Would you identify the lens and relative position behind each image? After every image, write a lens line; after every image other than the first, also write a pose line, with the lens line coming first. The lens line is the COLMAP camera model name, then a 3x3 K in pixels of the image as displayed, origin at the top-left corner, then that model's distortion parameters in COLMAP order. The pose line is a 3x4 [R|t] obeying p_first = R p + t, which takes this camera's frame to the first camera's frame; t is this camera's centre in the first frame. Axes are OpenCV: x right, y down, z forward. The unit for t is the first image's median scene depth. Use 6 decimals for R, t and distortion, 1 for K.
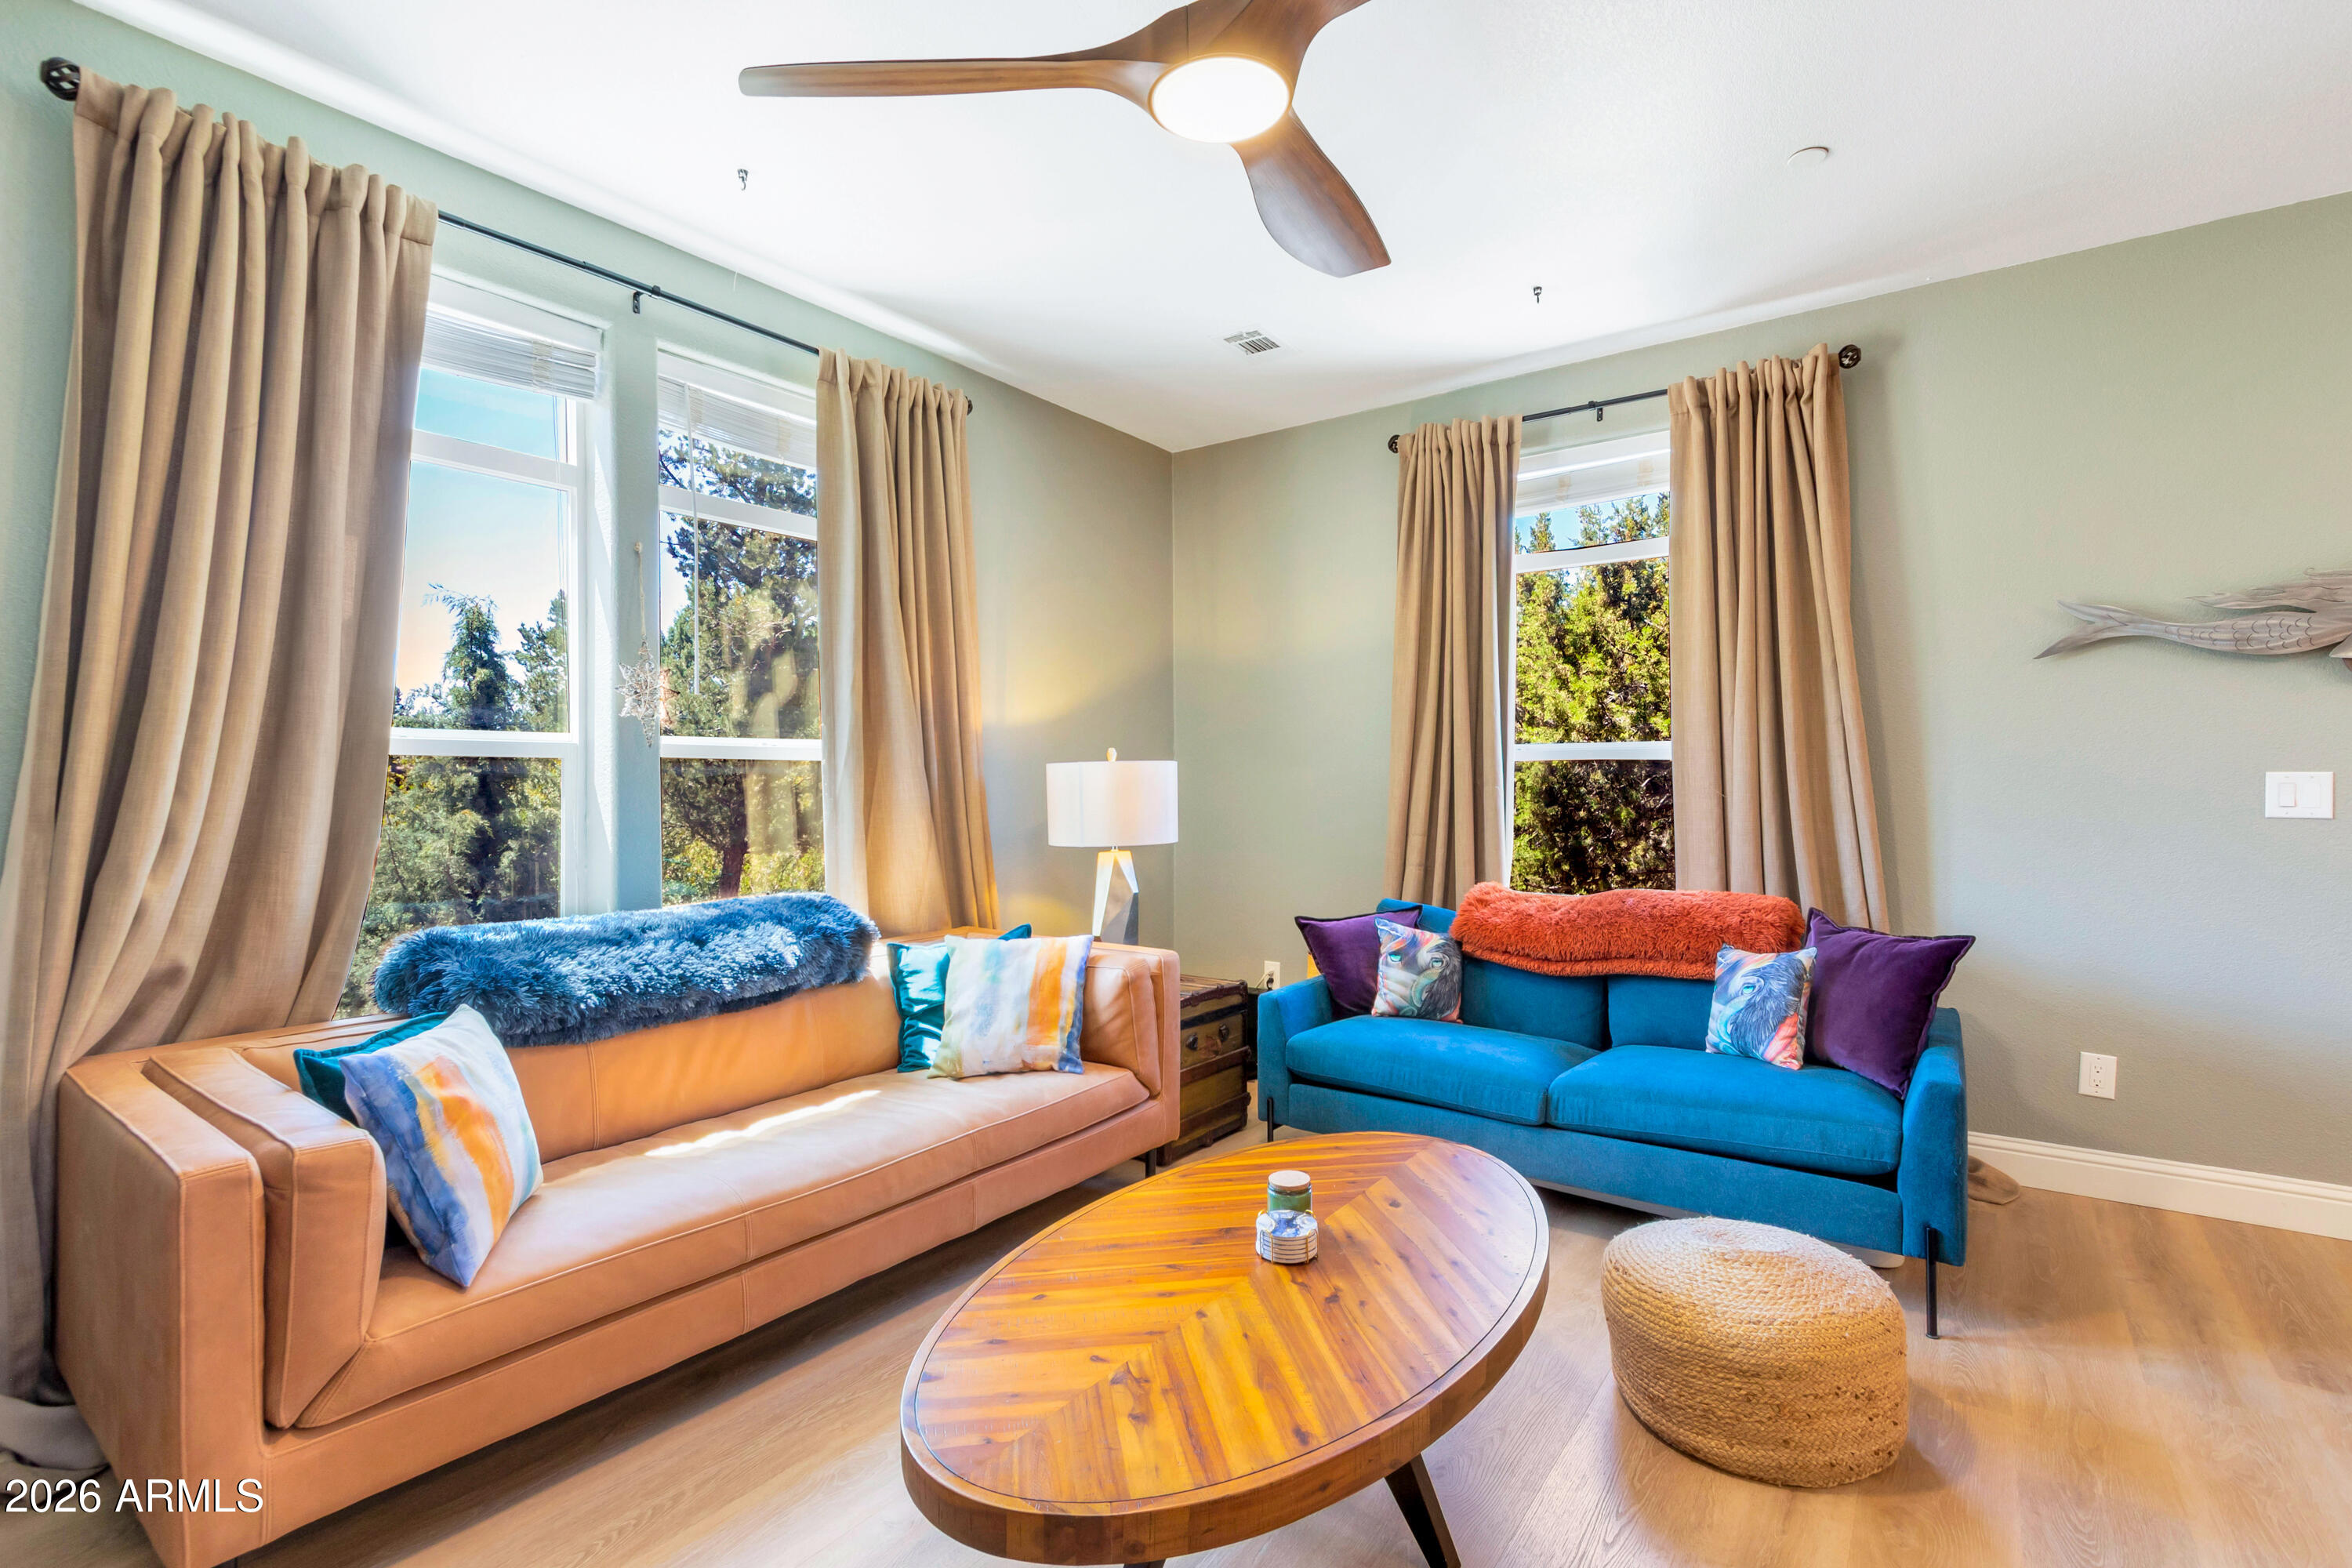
lens RADIAL K [[1090.9, 0, 1169.8], [0, 1090.9, 771.4], [0, 0, 1]] dist [0.003579, -0.000297]
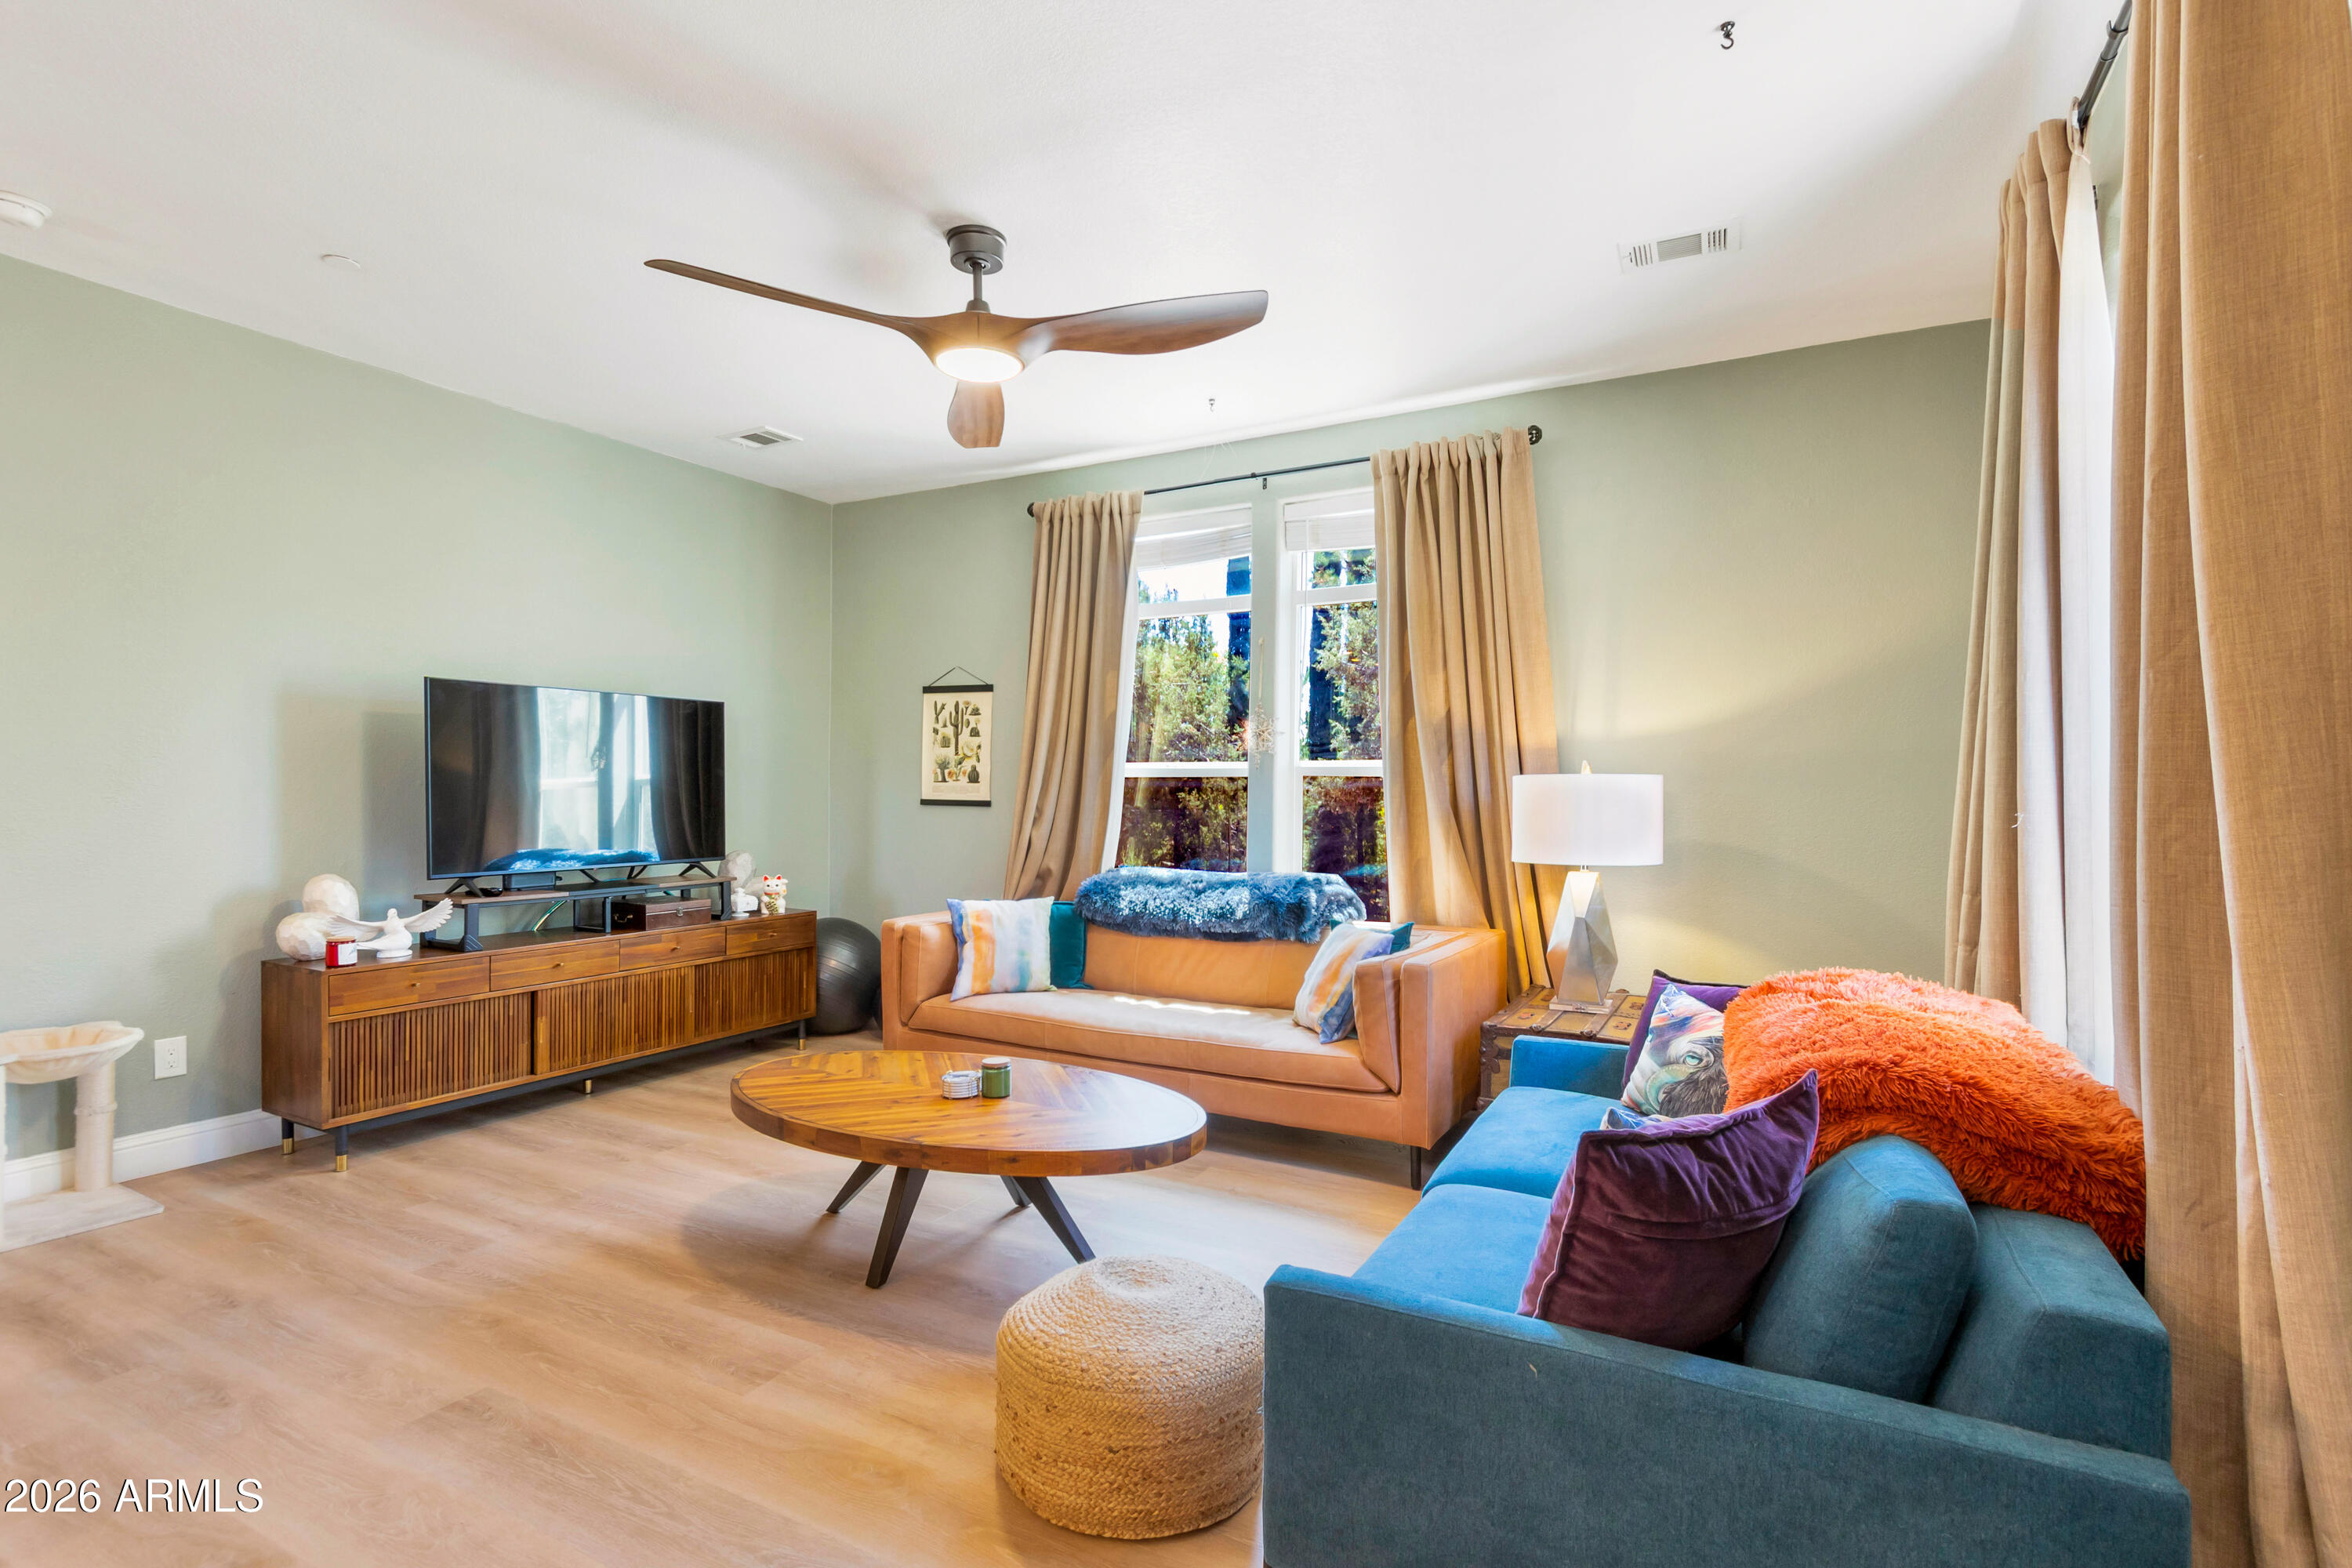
lens RADIAL K [[1090.9, 0, 1185.5], [0, 1090.9, 787.1], [0, 0, 1]] dist [0.003579, -0.000297]
pose [[0.151153, 0.004048, -0.988502, 1.132137], [0.003192, 0.999984, 0.004583, -0.006349], [0.988505, -0.003848, 0.151138, 0.719199]]
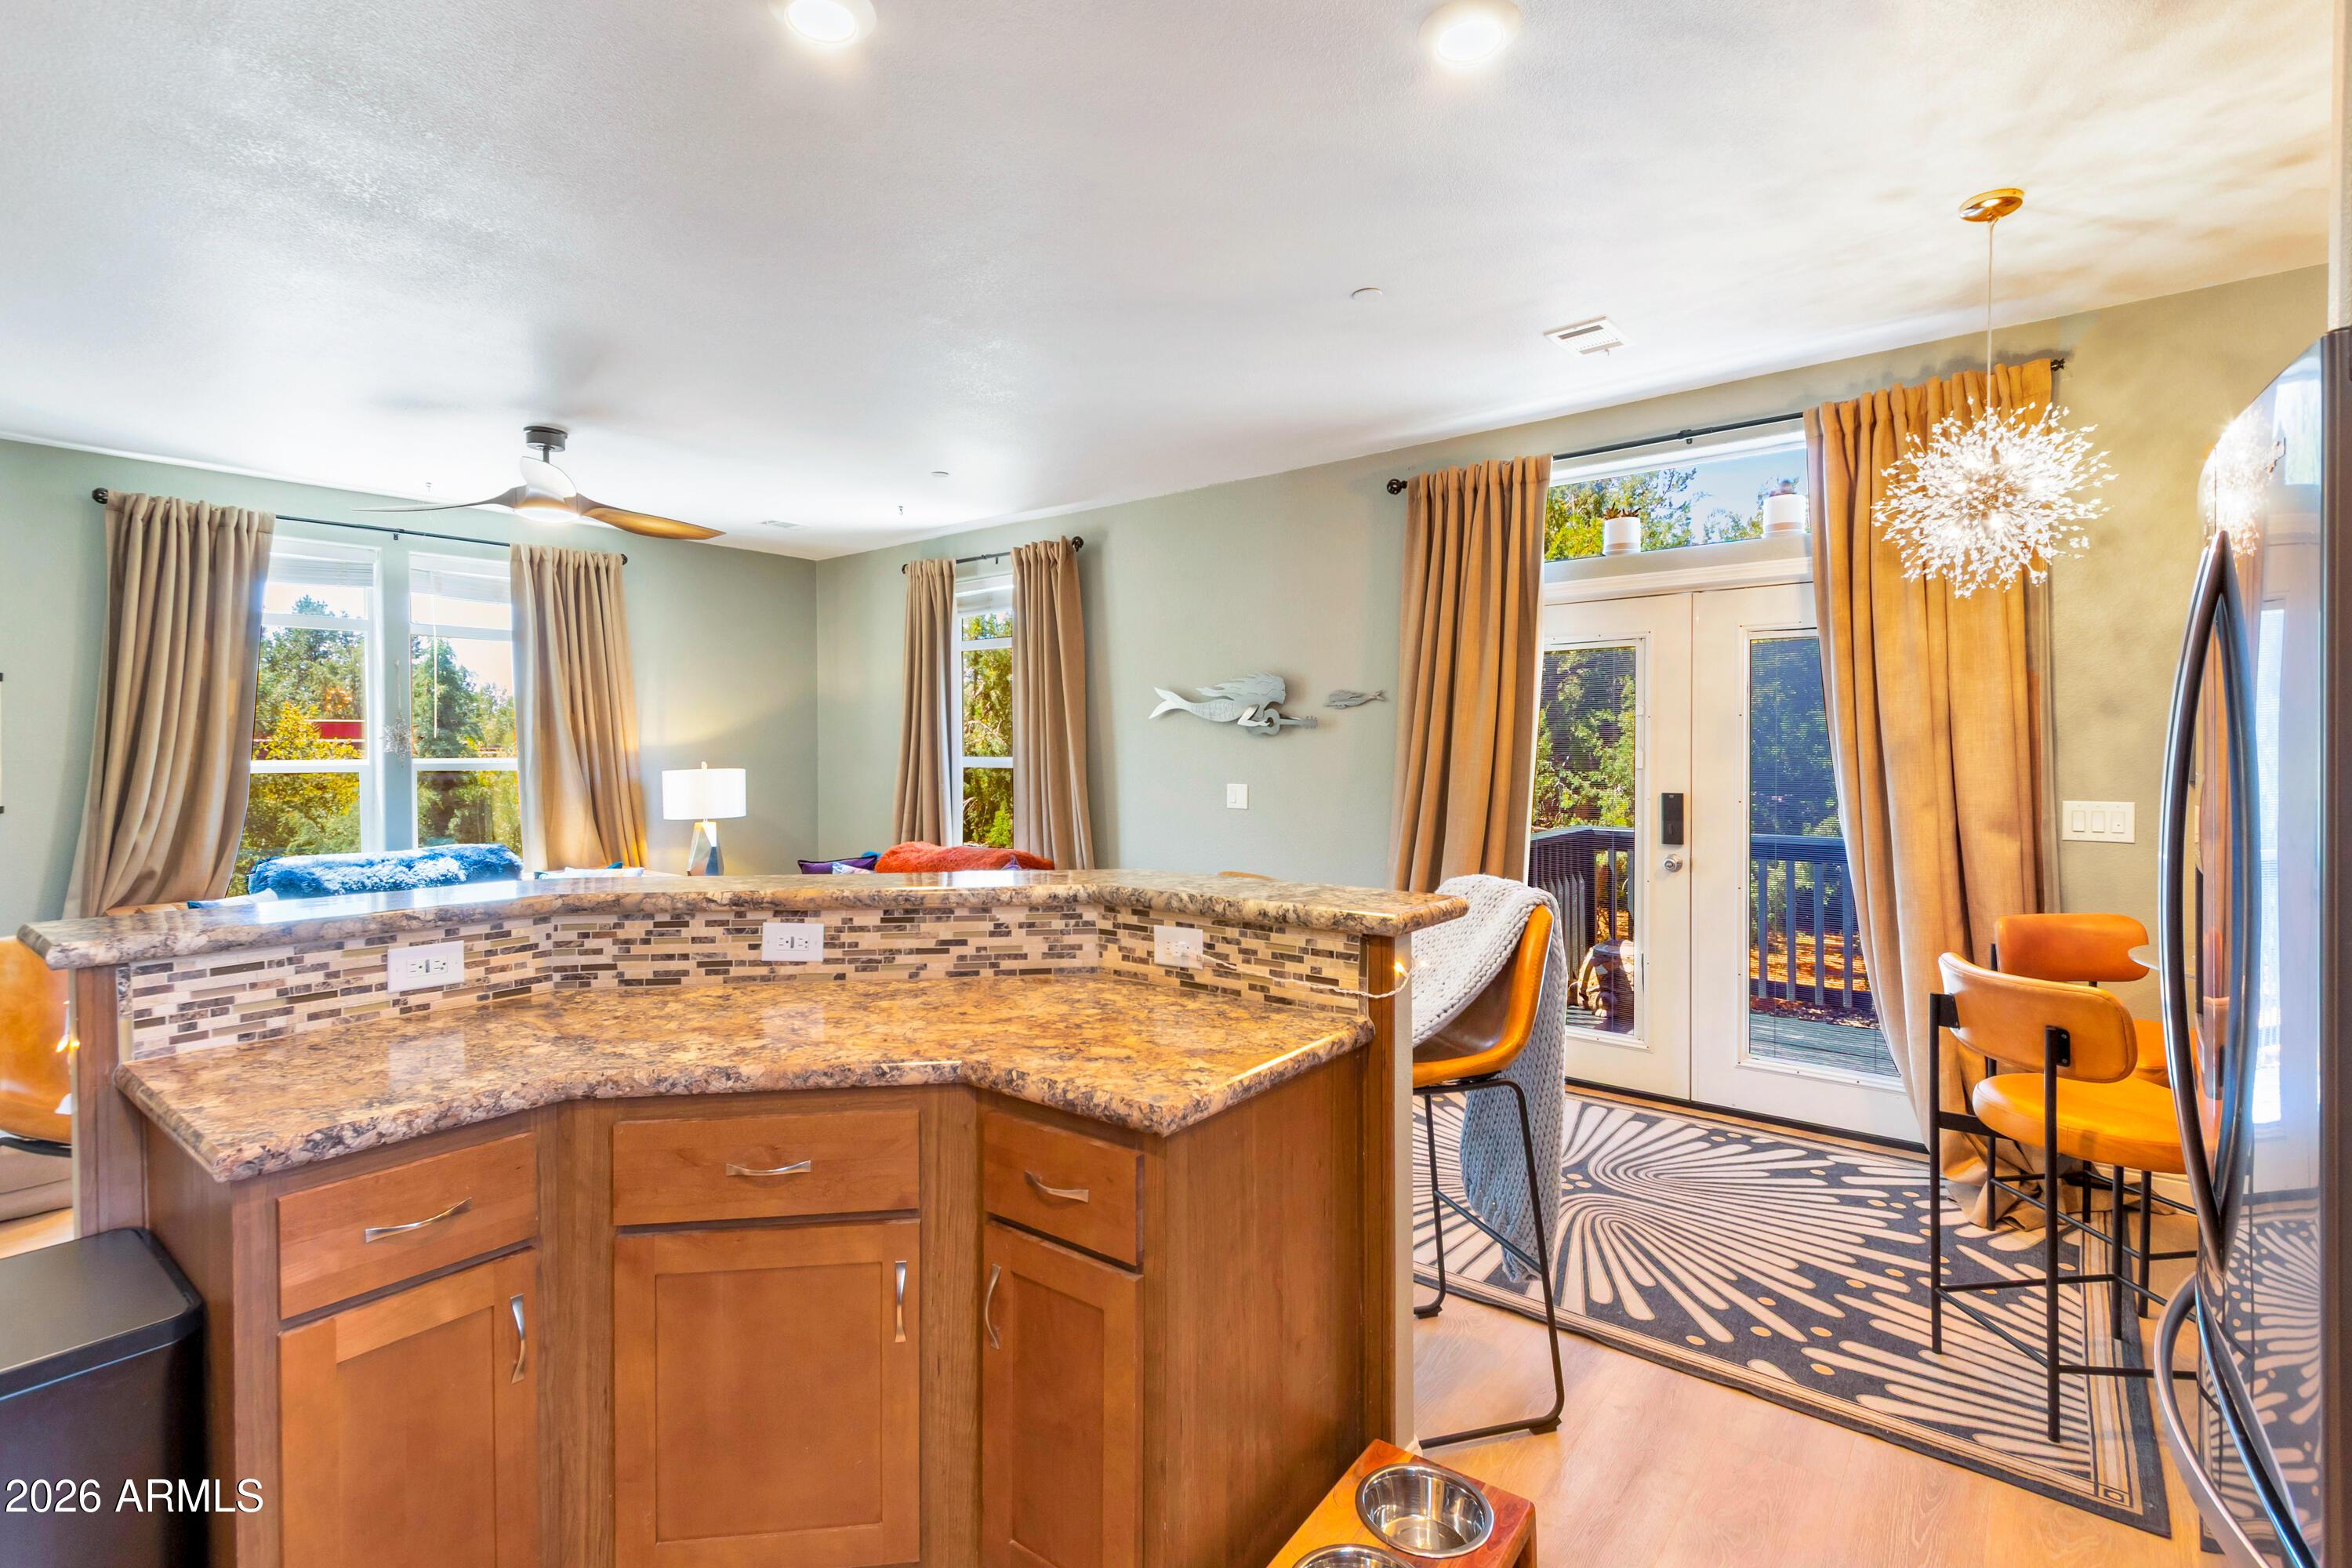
lens RADIAL K [[1090.9, 0, 1146.5], [0, 1090.9, 754.2], [0, 0, 1]] dist [0.003579, -0.000297]
pose [[0.998039, 0.001208, -0.062586, 1.037295], [-0.000339, 0.999904, 0.013887, -0.079085], [0.062597, -0.013839, 0.997943, -0.912407]]
